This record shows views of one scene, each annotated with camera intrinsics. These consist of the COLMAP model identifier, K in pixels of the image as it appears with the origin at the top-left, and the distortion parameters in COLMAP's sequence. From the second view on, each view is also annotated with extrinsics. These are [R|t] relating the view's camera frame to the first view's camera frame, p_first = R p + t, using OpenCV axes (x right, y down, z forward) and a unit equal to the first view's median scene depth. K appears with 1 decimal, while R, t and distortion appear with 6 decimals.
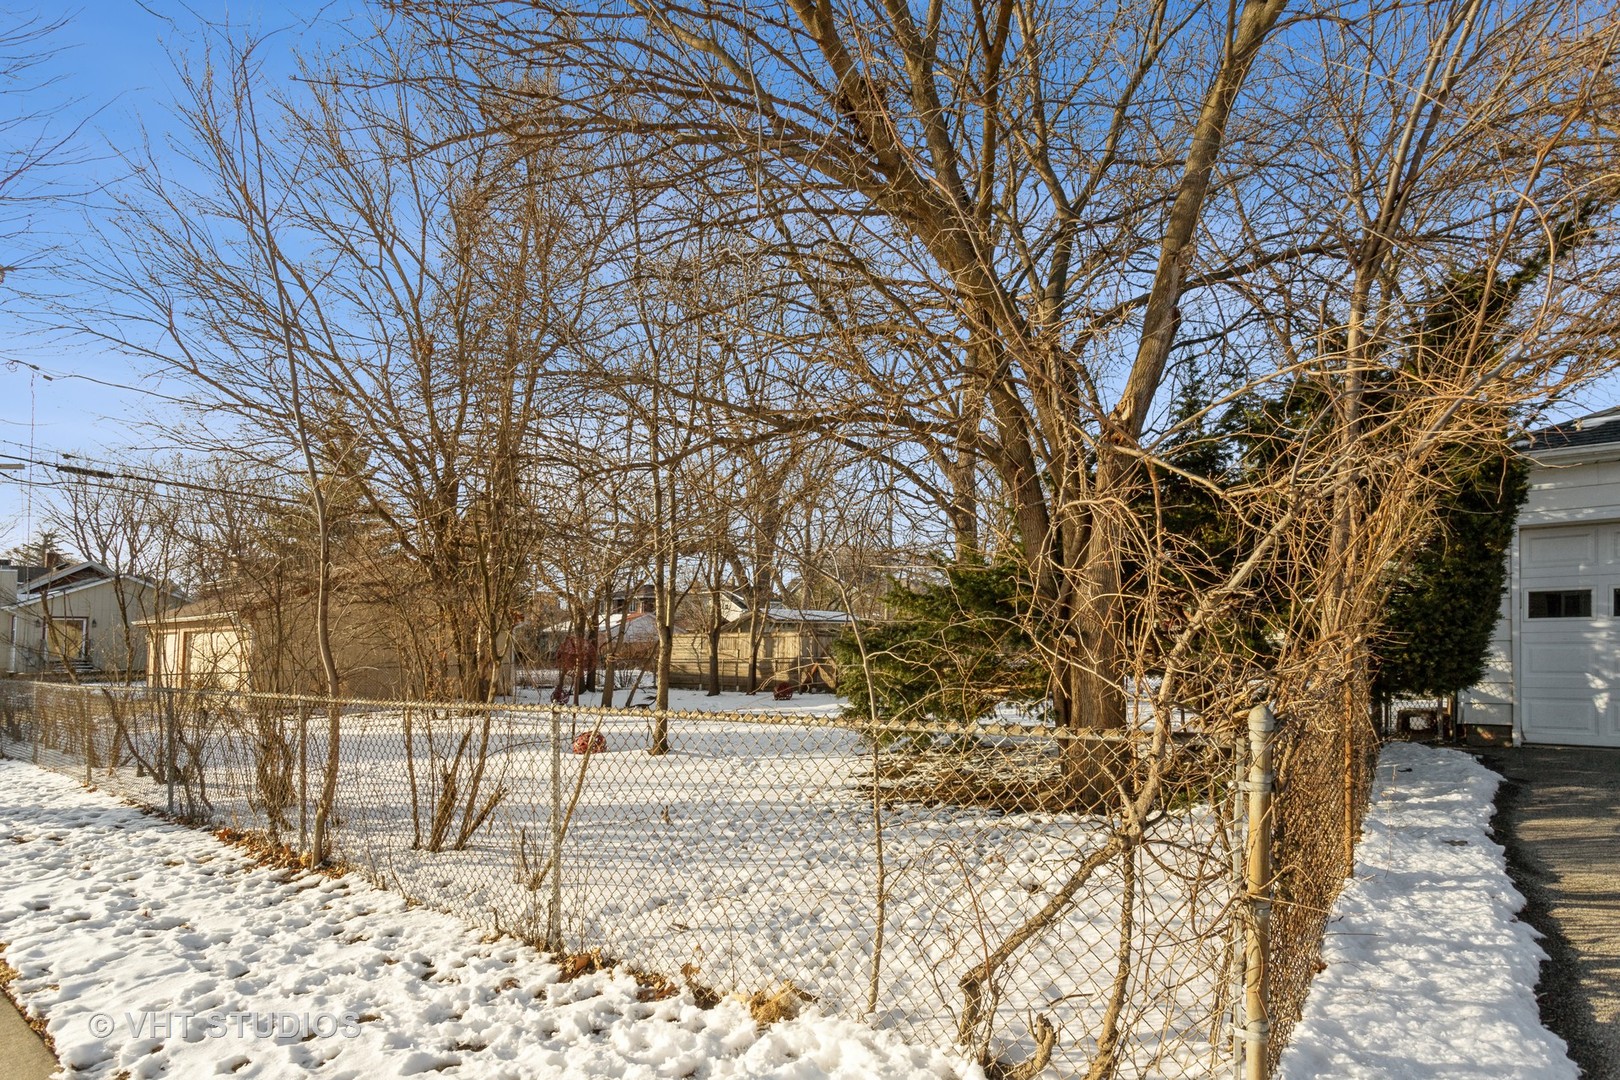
lens RADIAL K [[814.3, 0, 814.2], [0, 814.3, 536.6], [0, 0, 1]] dist [0.000199, 0.002095]
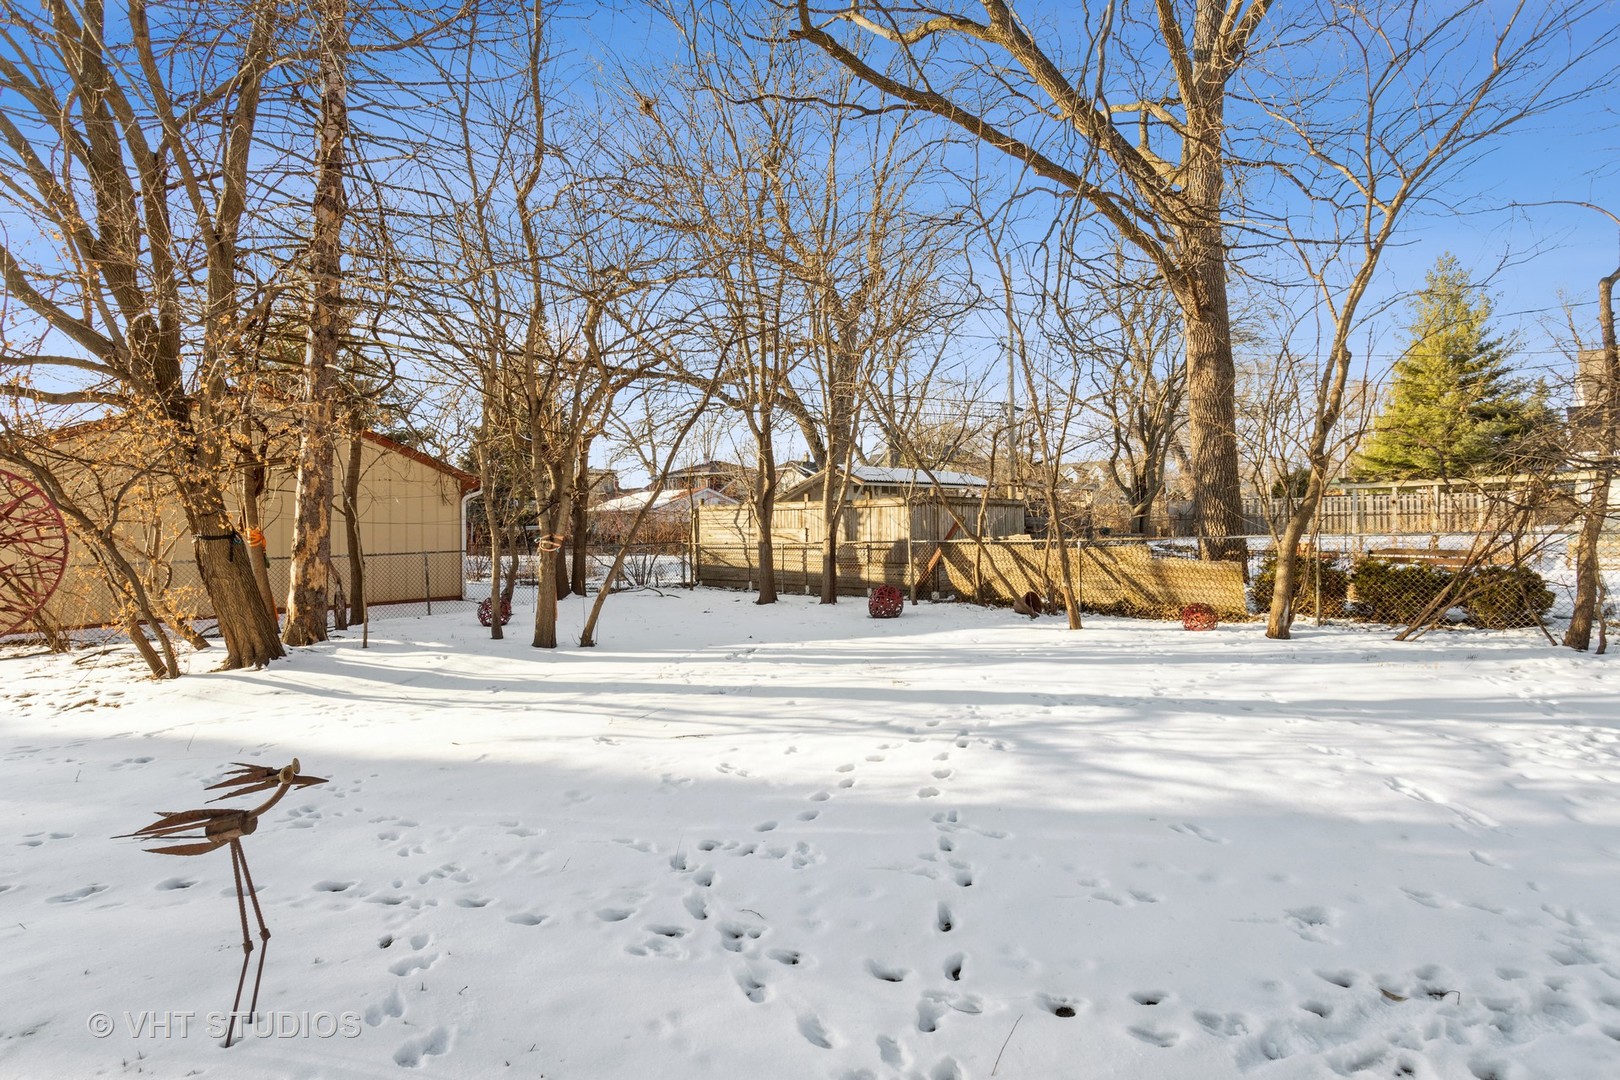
lens RADIAL K [[814.3, 0, 812.6], [0, 814.3, 529.8], [0, 0, 1]] dist [0.000199, 0.002095]
pose [[0.996122, -0.003757, -0.087903, -0.033949], [0.016061, 0.990065, 0.139691, 0.054348], [0.086505, -0.140561, 0.986286, 0.400098]]
